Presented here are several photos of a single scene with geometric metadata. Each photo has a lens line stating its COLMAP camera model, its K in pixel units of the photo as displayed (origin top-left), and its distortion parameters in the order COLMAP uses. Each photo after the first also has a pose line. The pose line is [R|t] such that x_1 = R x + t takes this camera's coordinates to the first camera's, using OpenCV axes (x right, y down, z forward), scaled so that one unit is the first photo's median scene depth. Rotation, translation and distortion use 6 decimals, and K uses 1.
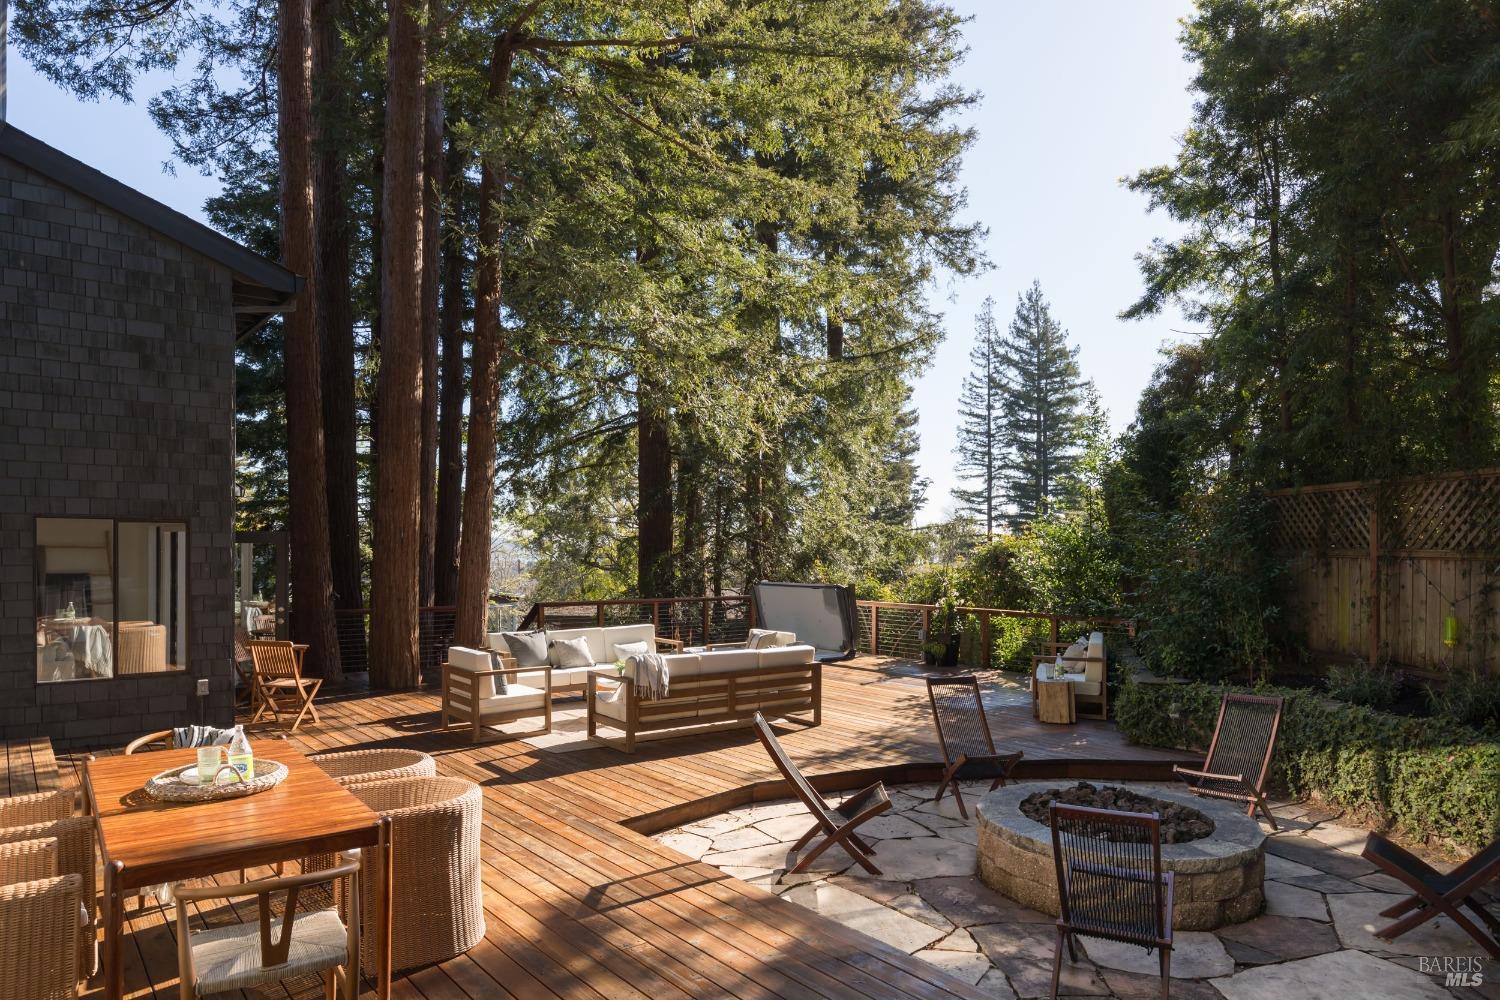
lens RADIAL K [[976.8, 0, 751.7], [0, 976.8, 540.8], [0, 0, 1]] dist [0.000192, -0.000122]
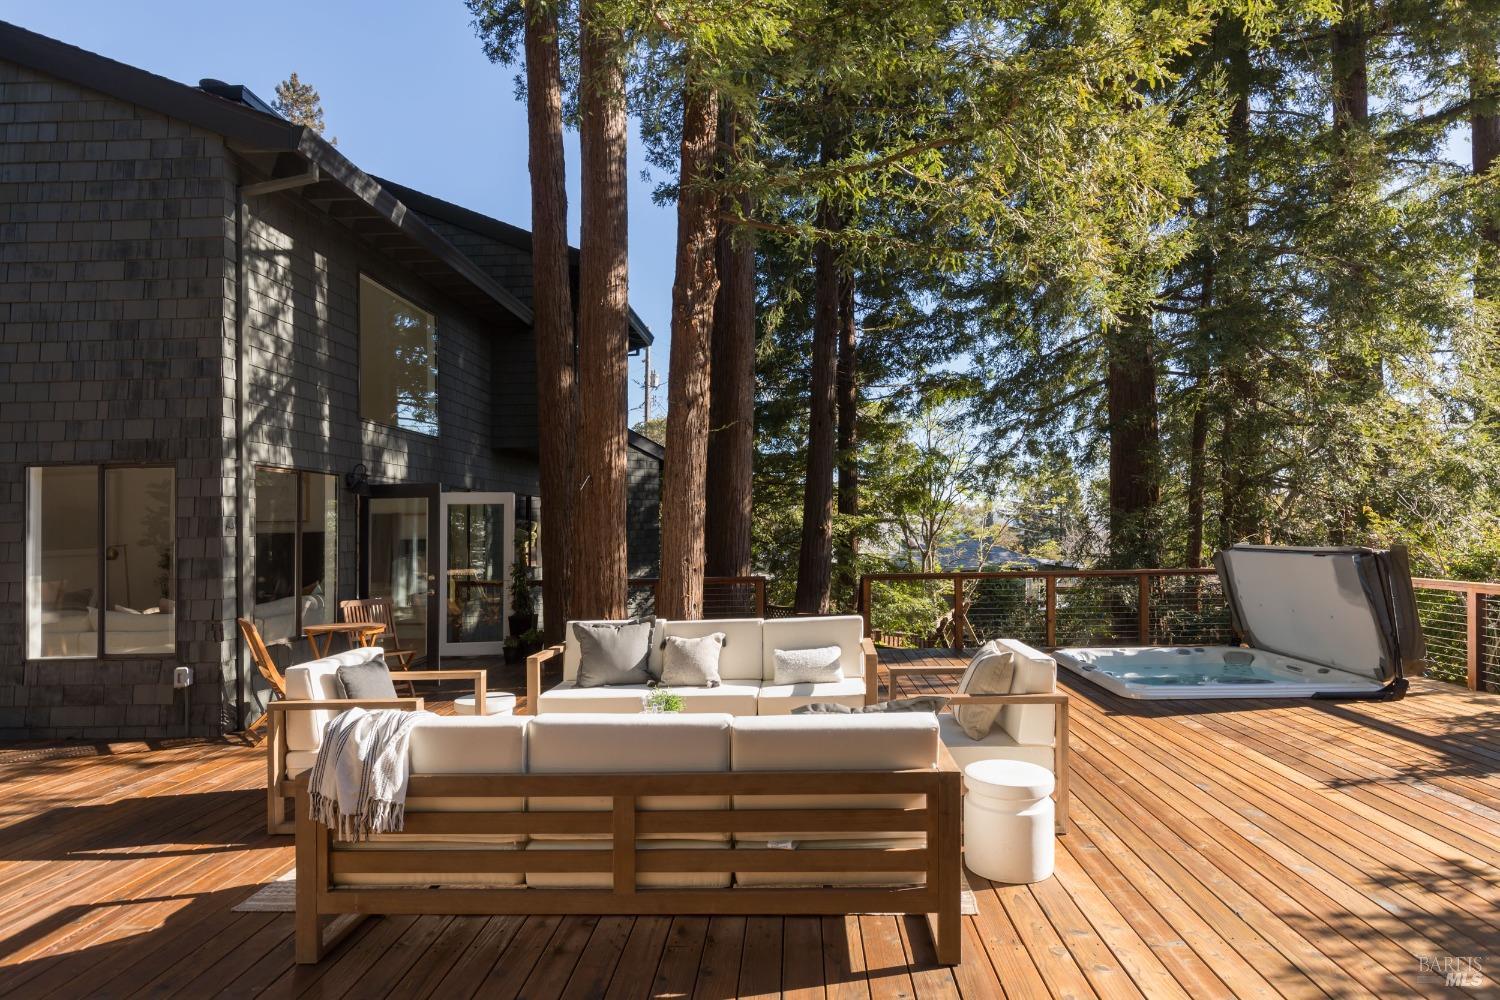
lens RADIAL K [[829.9, 0, 754.0], [0, 829.9, 522.5], [0, 0, 1]] dist [0.004531, 0.000718]
pose [[0.764409, -0.024474, -0.644267, 0.216760], [0.027538, 0.999607, -0.005298, 0.044398], [0.644144, -0.013692, 0.764782, 0.808833]]
